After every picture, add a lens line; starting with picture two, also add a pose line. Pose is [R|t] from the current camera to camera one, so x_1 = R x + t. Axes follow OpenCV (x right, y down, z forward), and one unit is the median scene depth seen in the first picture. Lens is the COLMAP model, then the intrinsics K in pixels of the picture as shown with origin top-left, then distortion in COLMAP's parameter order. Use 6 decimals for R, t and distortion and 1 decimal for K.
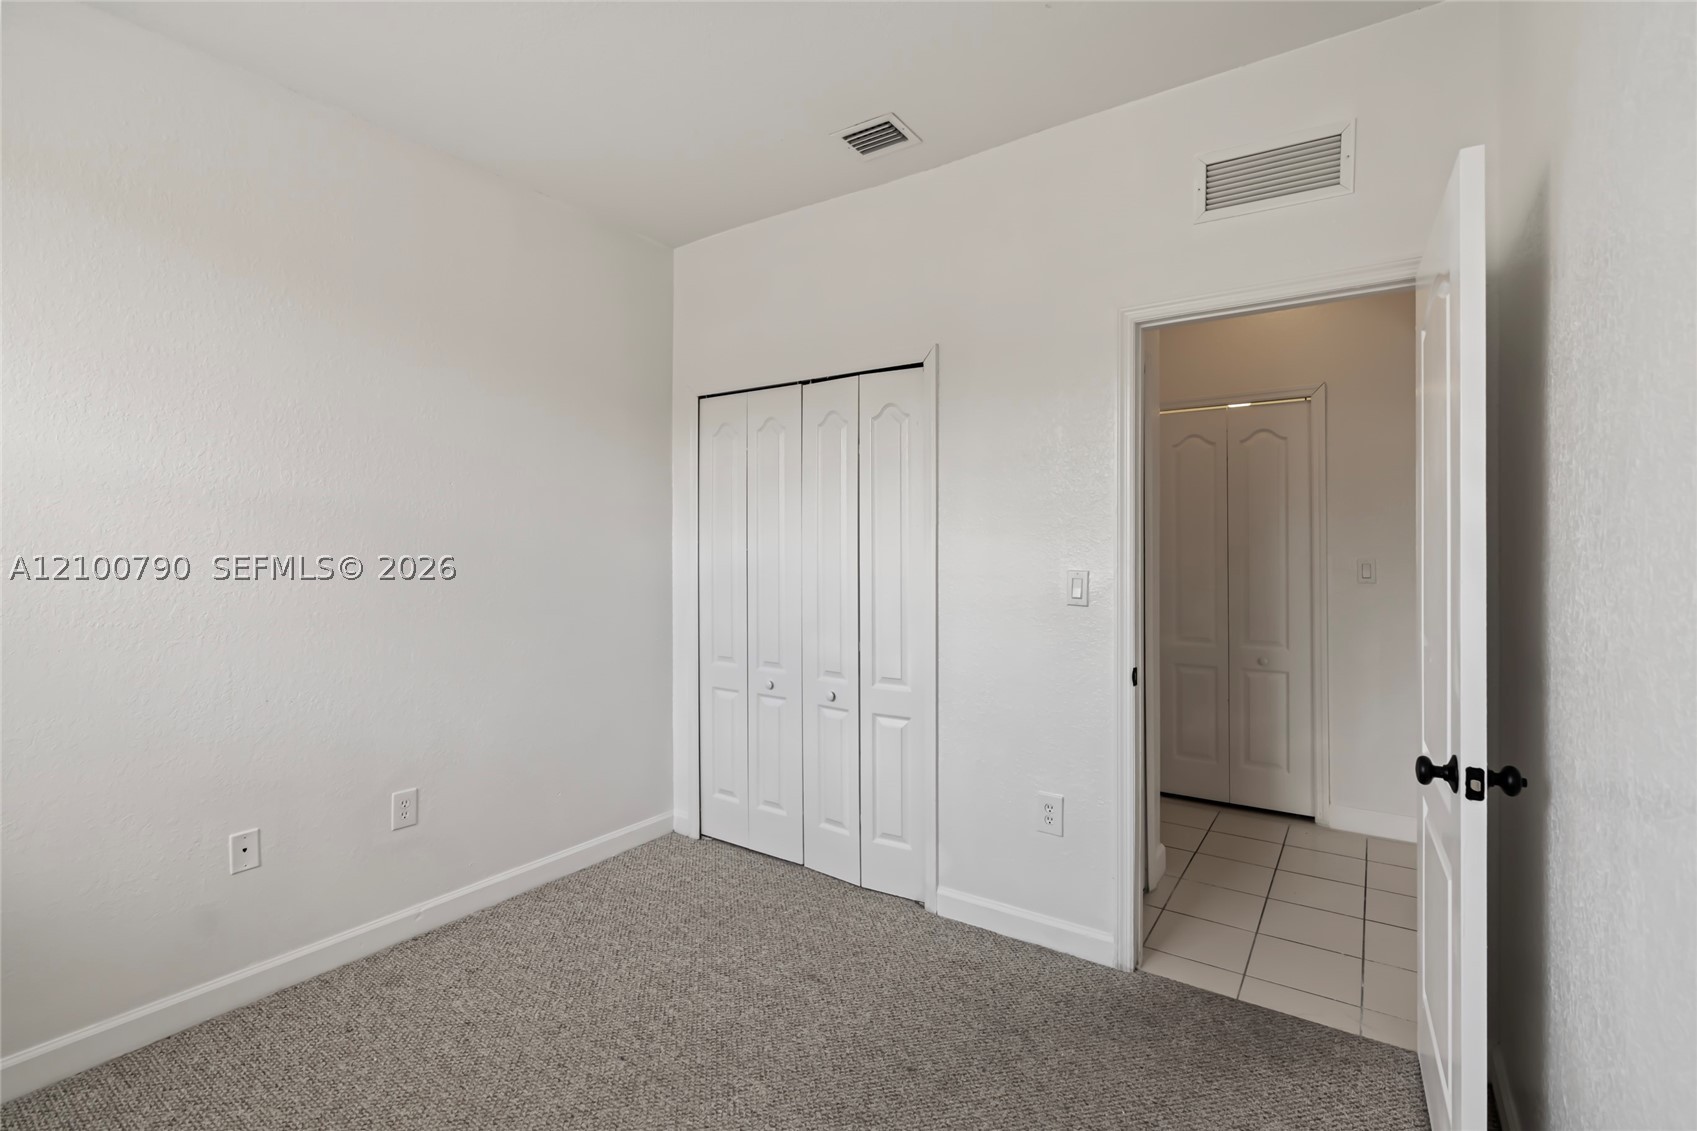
lens RADIAL K [[773.5, 0, 843.2], [0, 773.5, 547.7], [0, 0, 1]] dist [-0.003130, 0.000294]
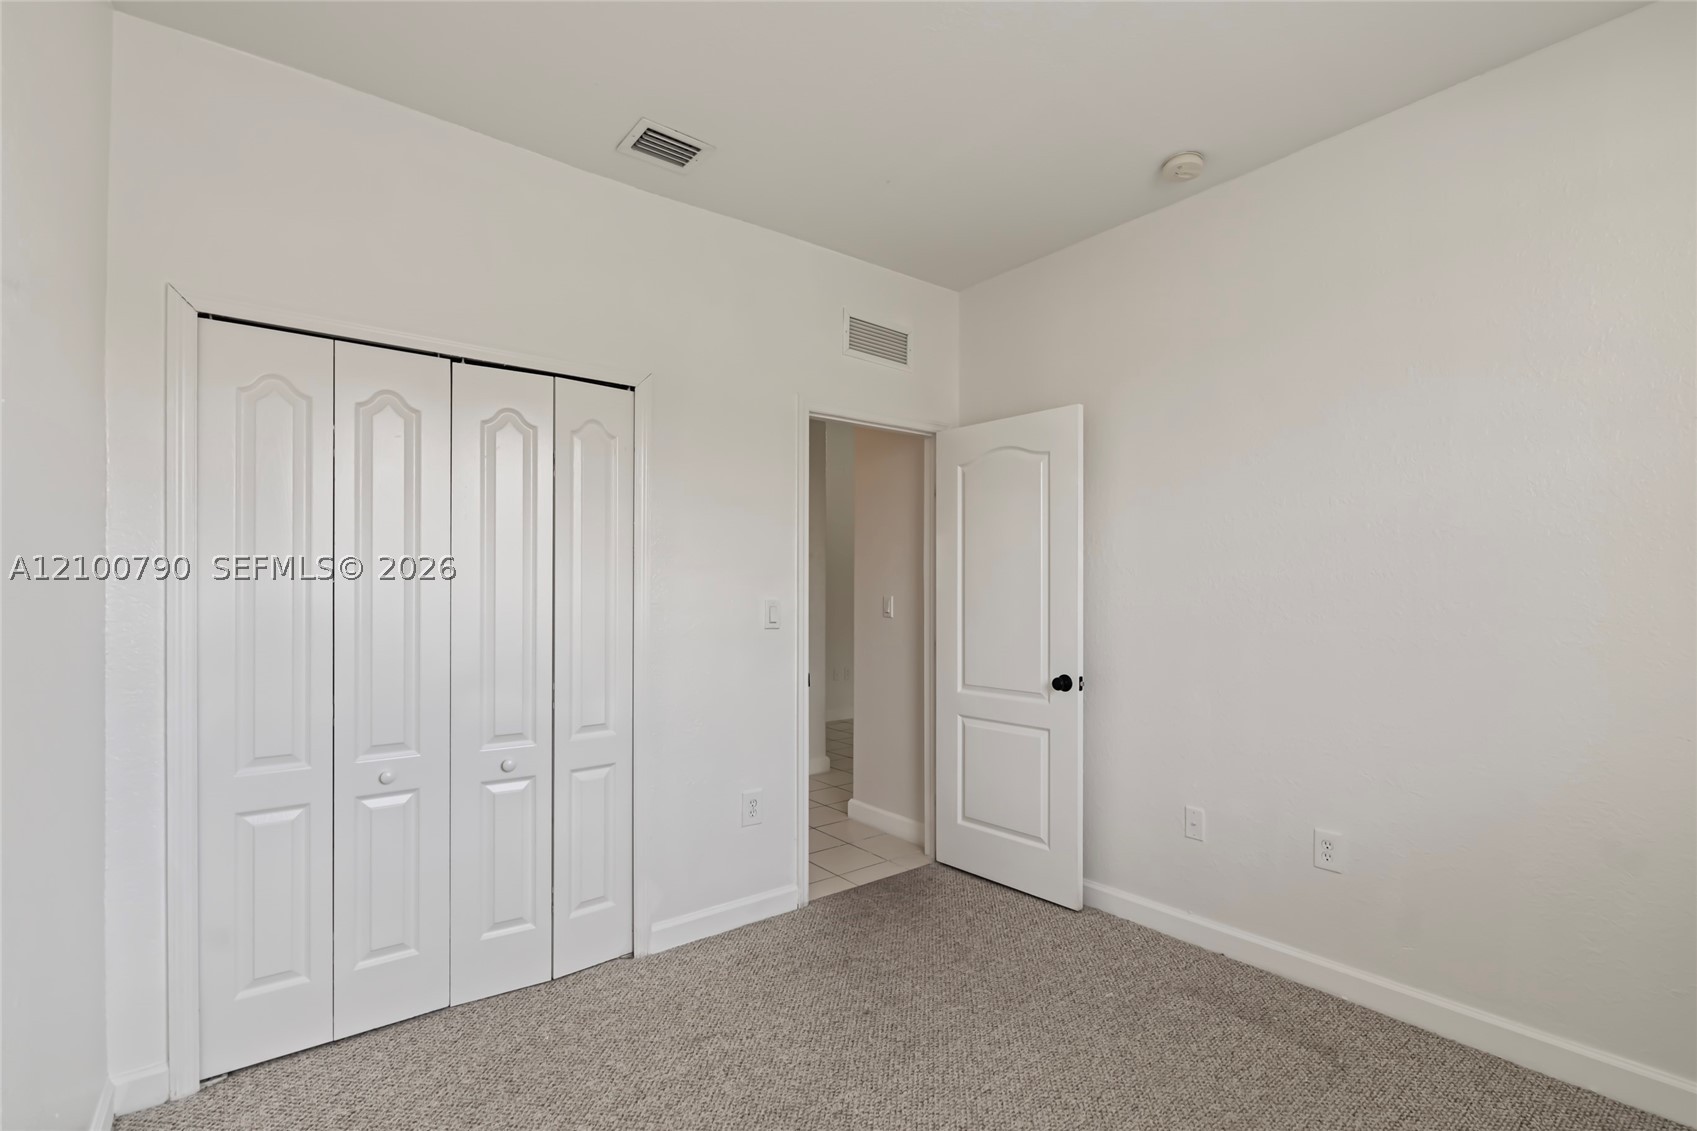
lens RADIAL K [[781.7, 0, 857.0], [0, 781.7, 589.2], [0, 0, 1]] dist [-0.001762, 0.001079]
pose [[0.282189, 0.000110, 0.959359, -0.760344], [0.003793, 0.999992, -0.001231, 0.013422], [-0.959351, 0.003986, 0.282186, 0.470856]]
